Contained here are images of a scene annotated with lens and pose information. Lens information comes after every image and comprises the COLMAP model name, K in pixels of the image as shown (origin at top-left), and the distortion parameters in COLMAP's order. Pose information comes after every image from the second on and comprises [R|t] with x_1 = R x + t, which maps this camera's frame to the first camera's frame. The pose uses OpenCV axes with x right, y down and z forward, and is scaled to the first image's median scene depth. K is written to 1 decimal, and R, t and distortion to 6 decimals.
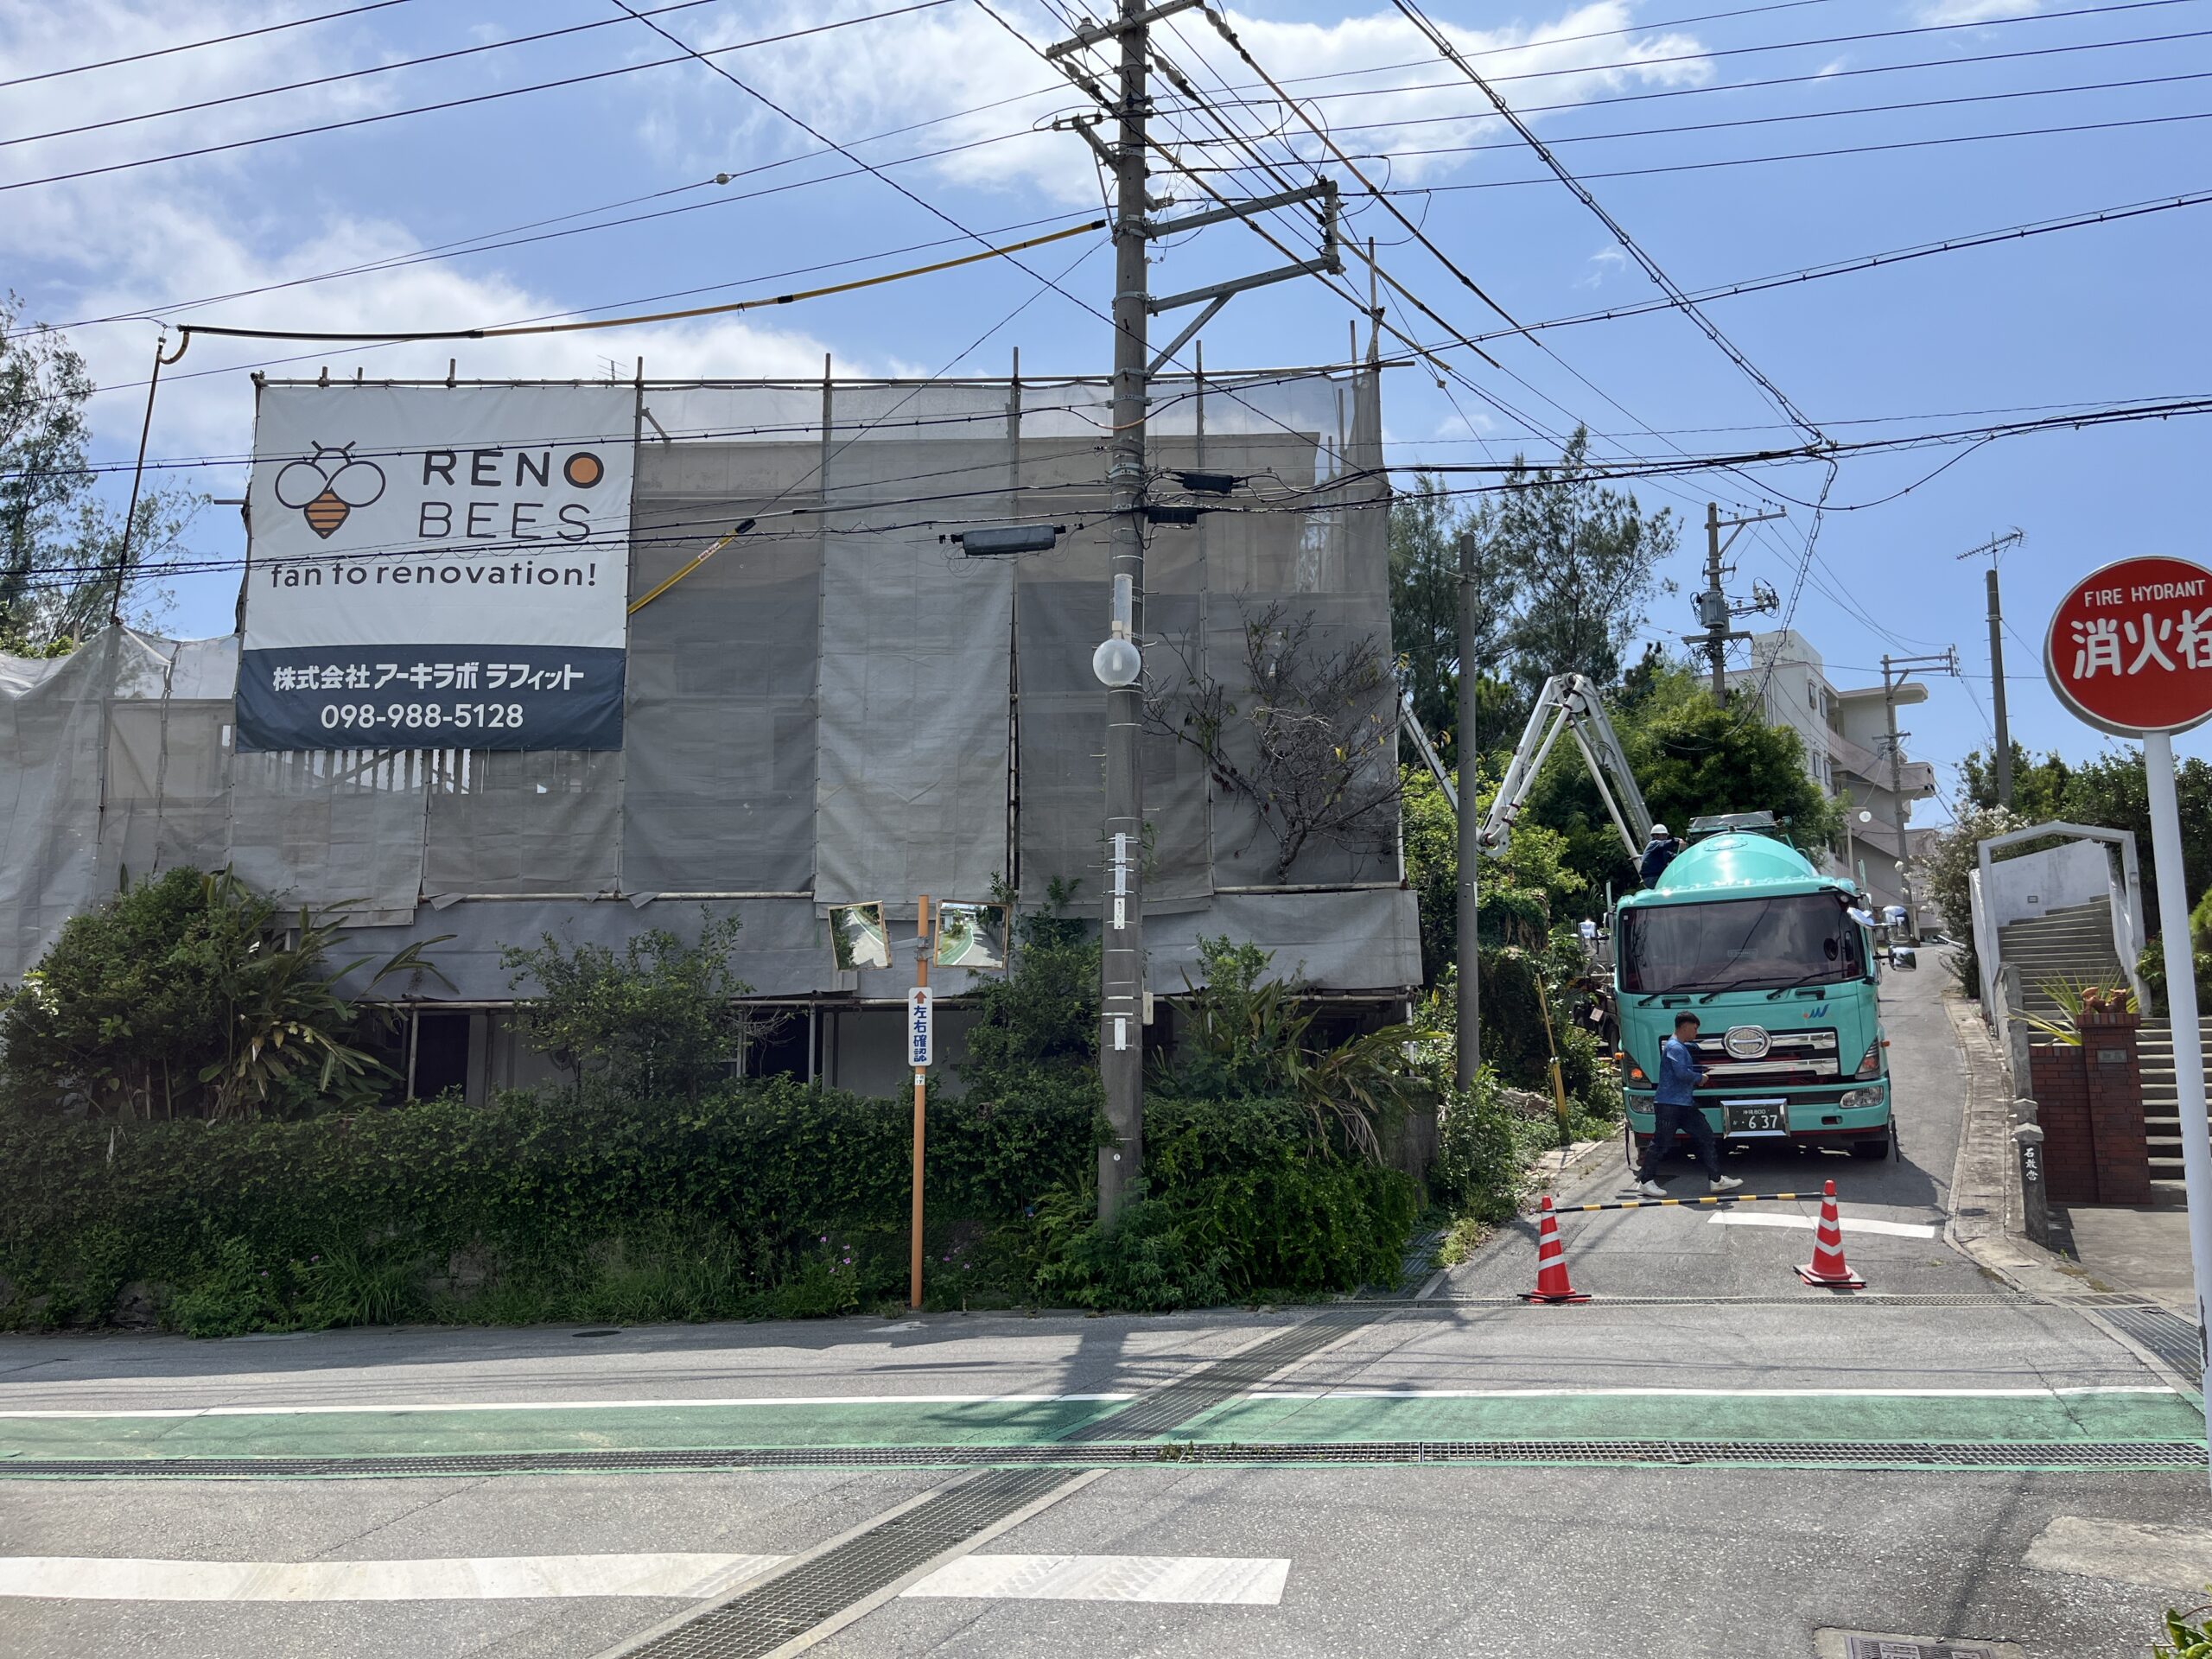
lens RADIAL K [[1648.7, 0, 1118.3], [0, 1648.7, 831.7], [0, 0, 1]] dist [0.005276, -0.028845]
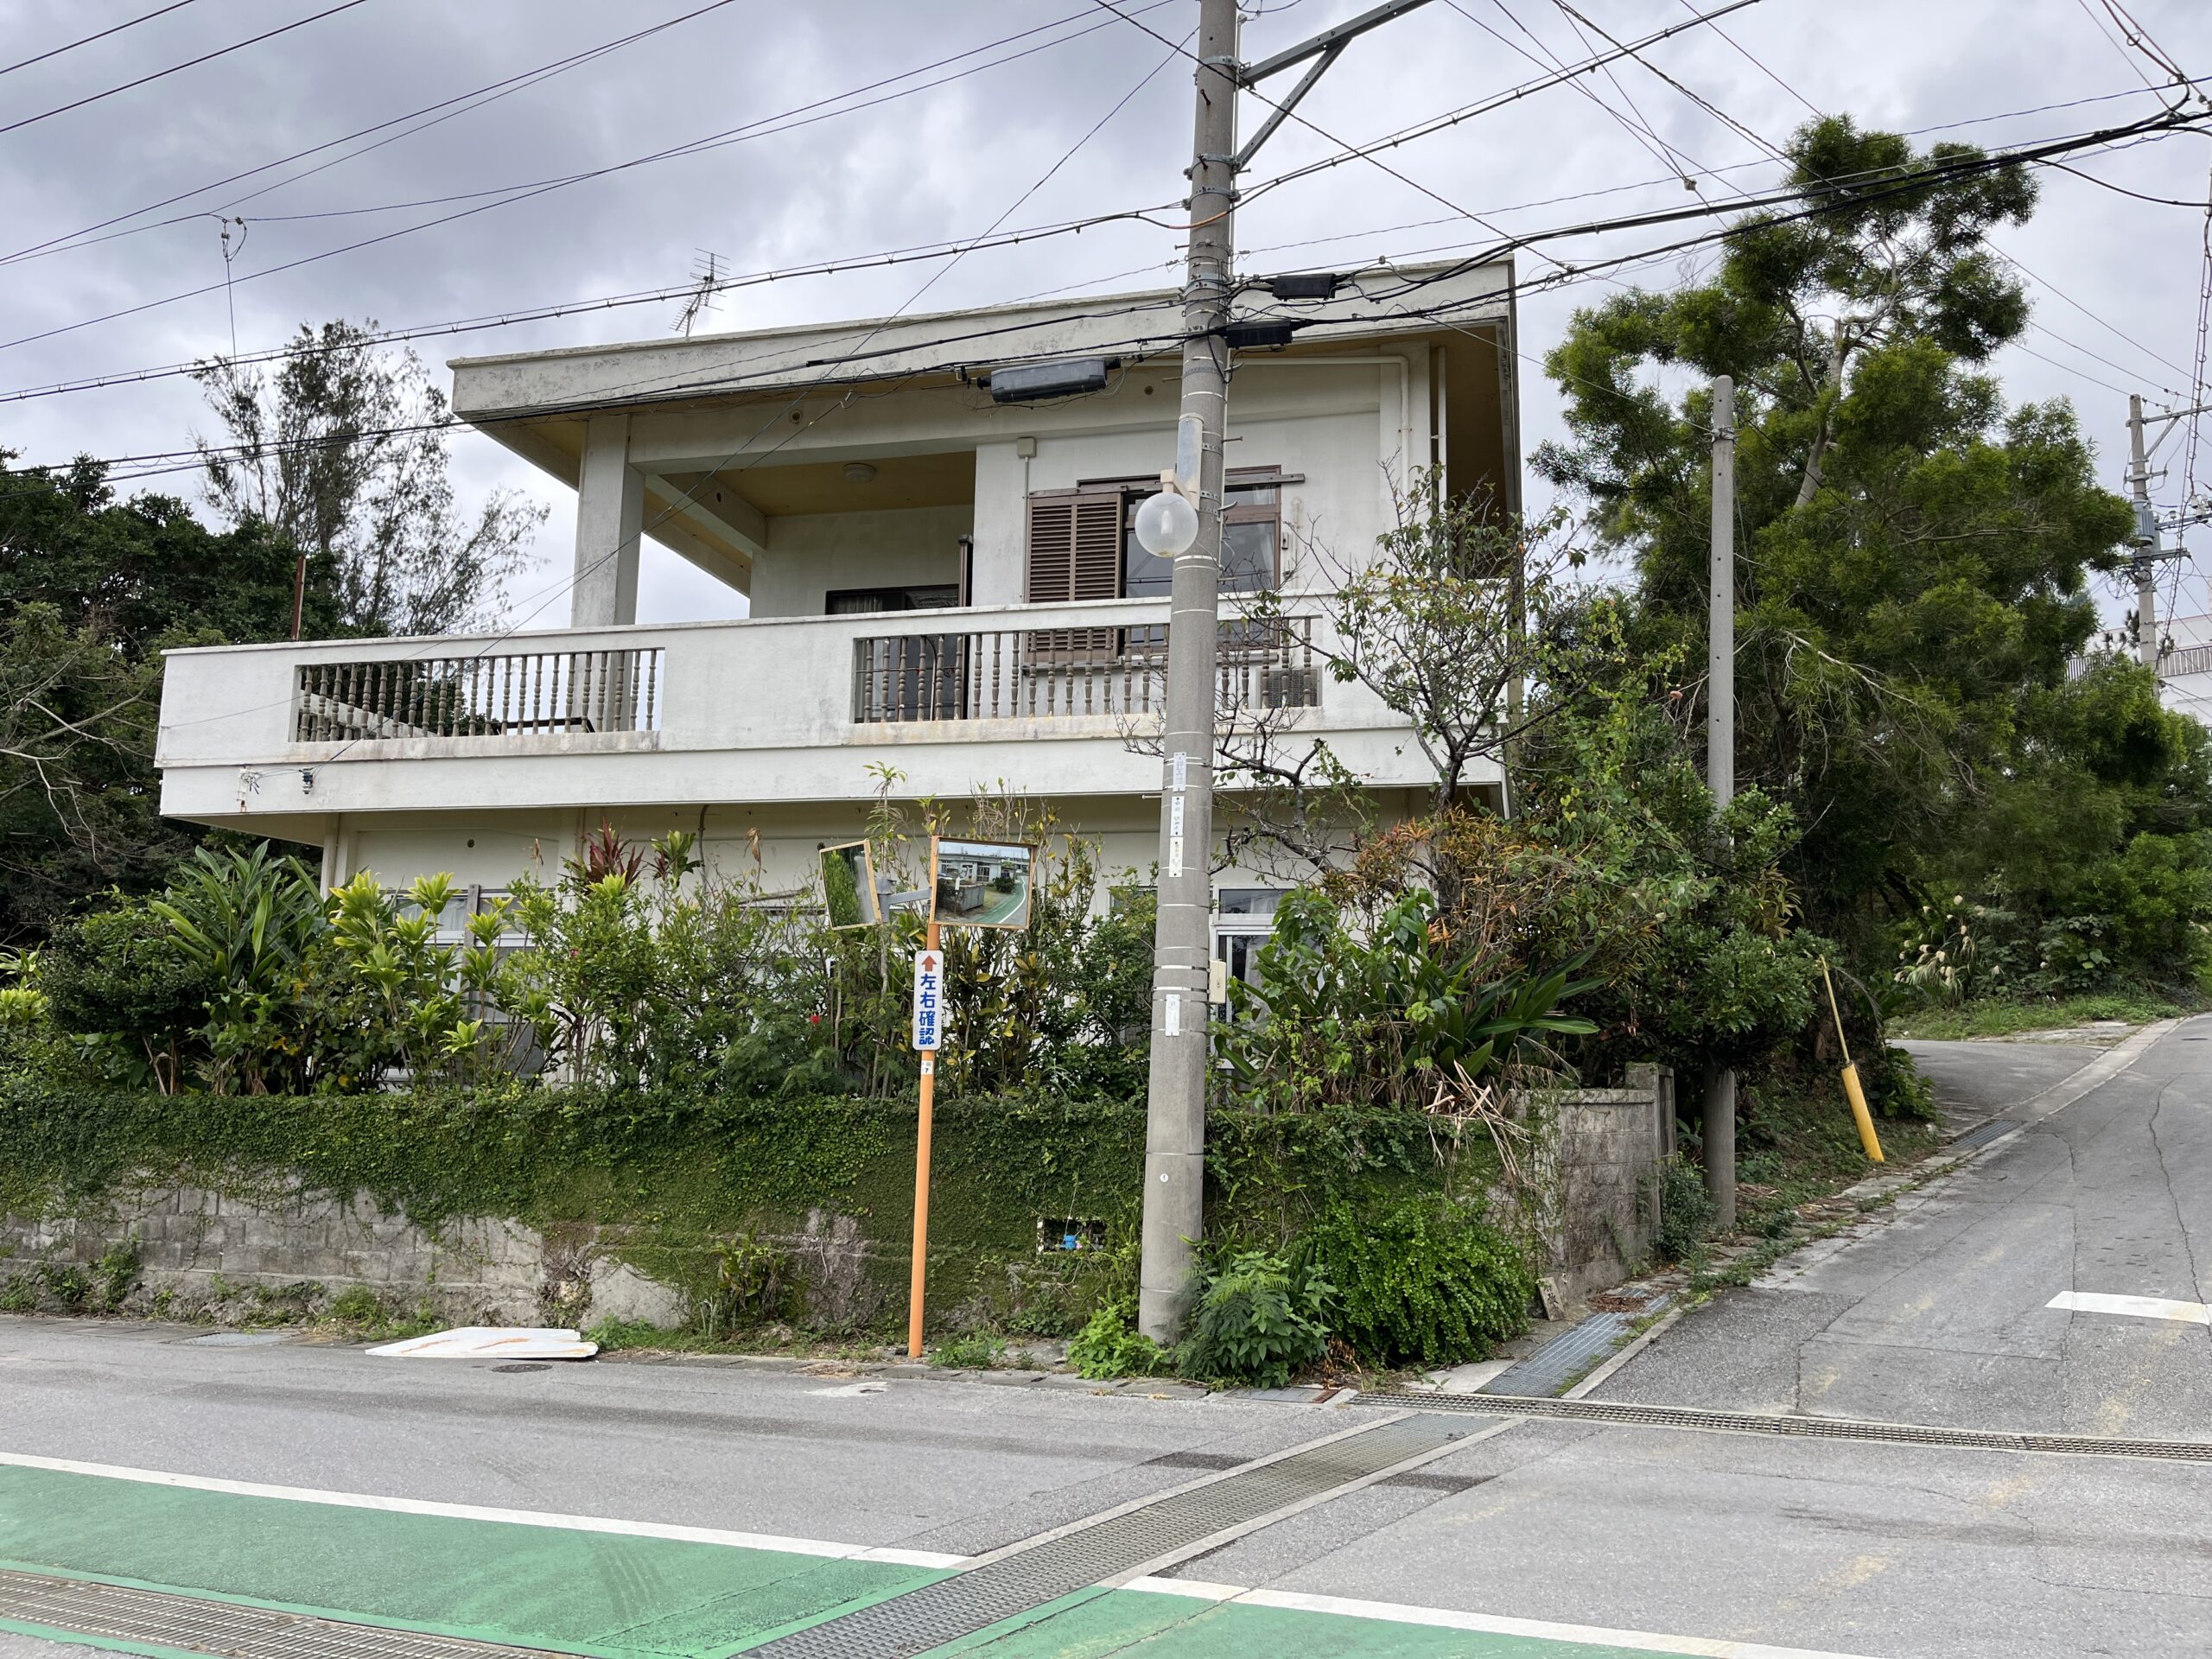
lens RADIAL K [[1648.7, 0, 1088.8], [0, 1648.7, 825.9], [0, 0, 1]] dist [0.005276, -0.028845]
pose [[0.970879, -0.006633, -0.239478, 0.136129], [0.005534, 0.999971, -0.005264, 0.037791], [0.239506, 0.003786, 0.970888, 0.242007]]
